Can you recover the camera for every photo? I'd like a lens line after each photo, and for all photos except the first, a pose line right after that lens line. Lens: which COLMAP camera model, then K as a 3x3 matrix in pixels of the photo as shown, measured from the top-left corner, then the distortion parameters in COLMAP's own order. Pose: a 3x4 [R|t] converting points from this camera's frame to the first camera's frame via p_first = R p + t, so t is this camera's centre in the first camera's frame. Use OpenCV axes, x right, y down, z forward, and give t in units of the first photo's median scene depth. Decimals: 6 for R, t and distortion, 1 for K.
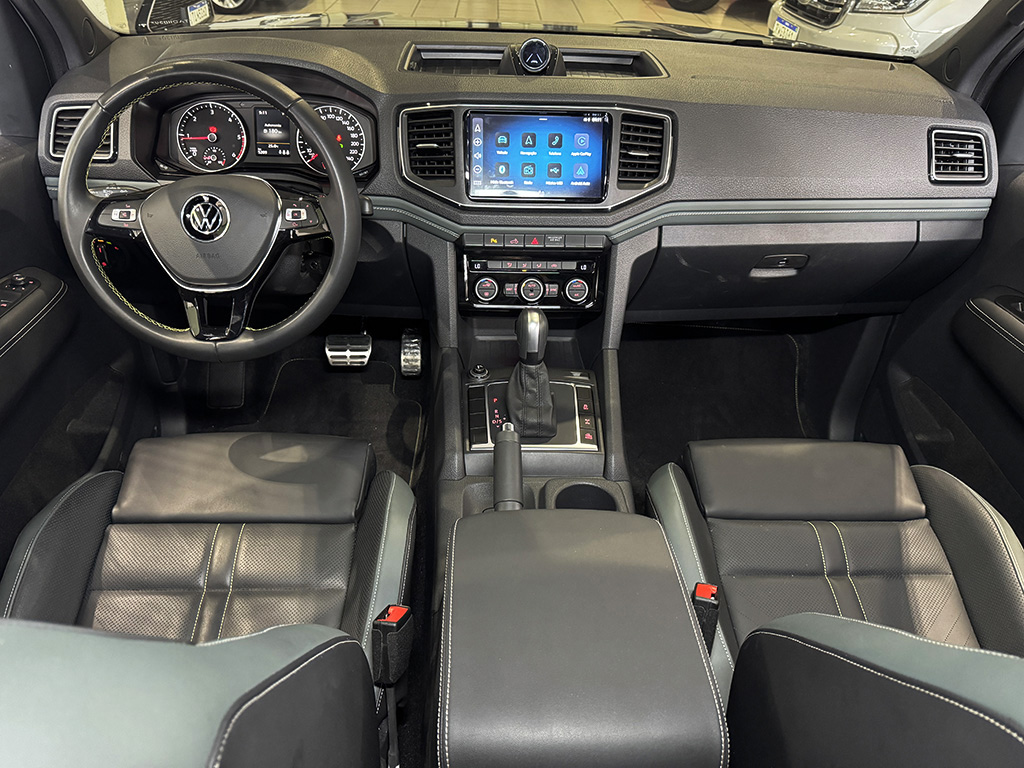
lens RADIAL K [[732.4, 0, 511.9], [0, 732.4, 389.8], [0, 0, 1]] dist [0.041690, -0.044630]
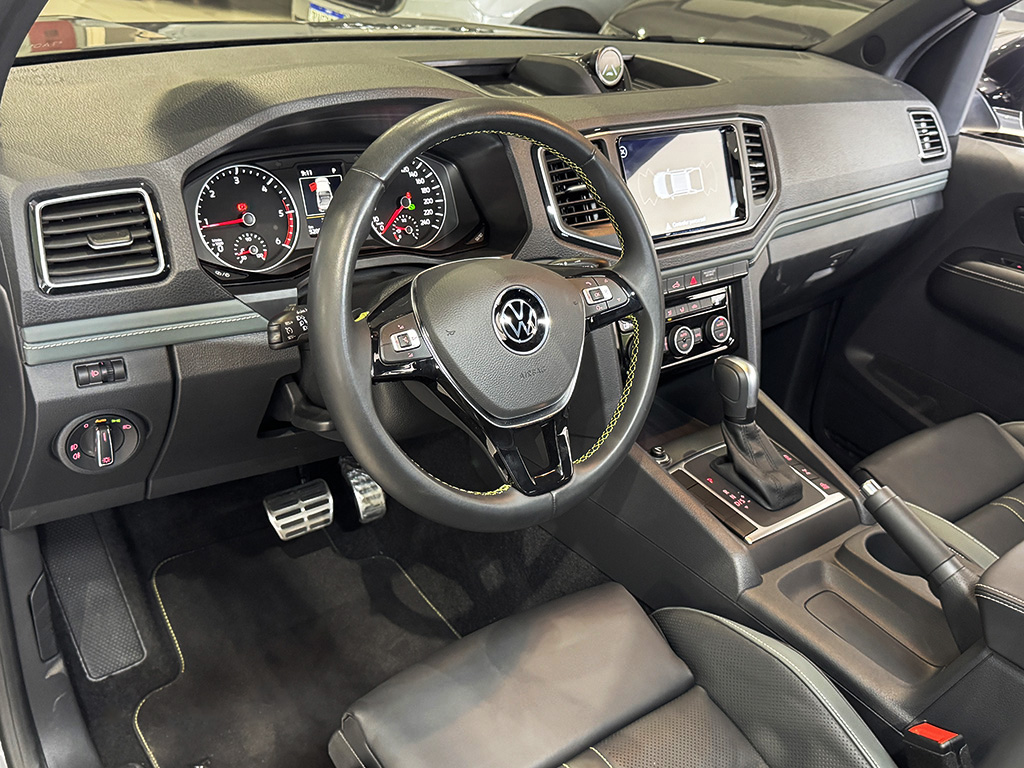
lens RADIAL K [[984.5, 0, 515.3], [0, 984.5, 394.3], [0, 0, 1]] dist [0.104273, 0.000000]
pose [[0.792420, -0.238349, 0.561481, -0.744367], [0.290312, 0.956926, -0.003503, -0.128094], [-0.536460, 0.165781, 0.827482, 0.192555]]
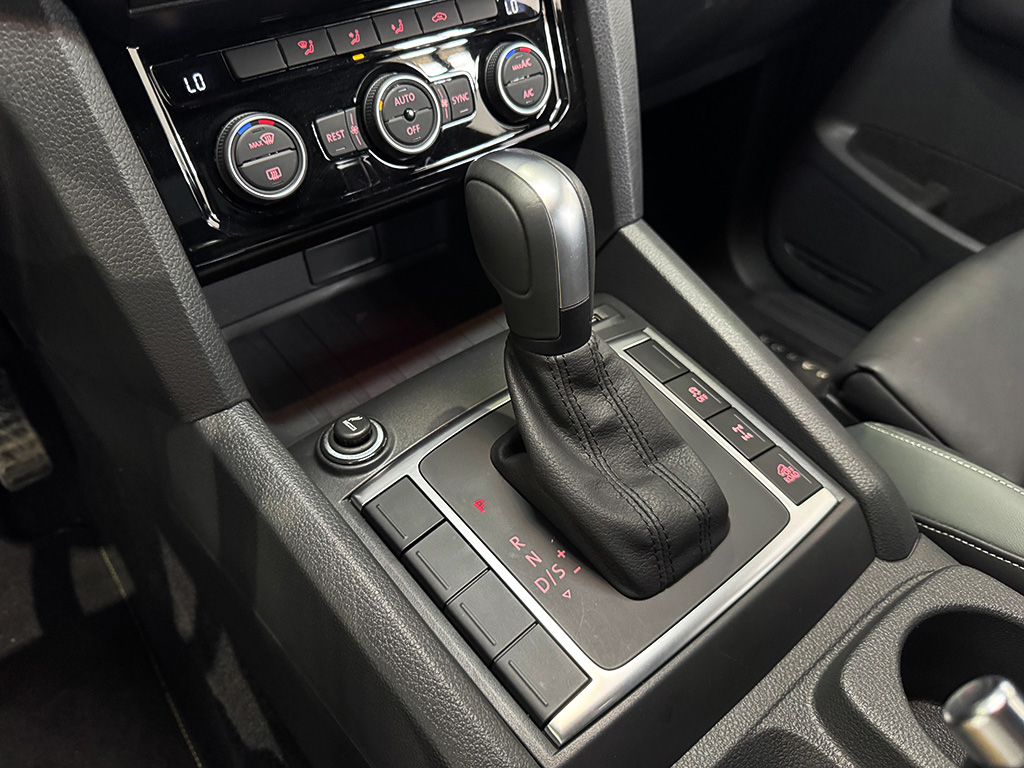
lens RADIAL K [[732.4, 0, 511.5], [0, 732.4, 390.0], [0, 0, 1]] dist [0.041690, -0.044630]
pose [[0.790790, -0.426534, 0.438998, -0.118875], [0.365805, 0.904375, 0.219755, -0.084820], [-0.490752, -0.013193, 0.871199, 0.701702]]
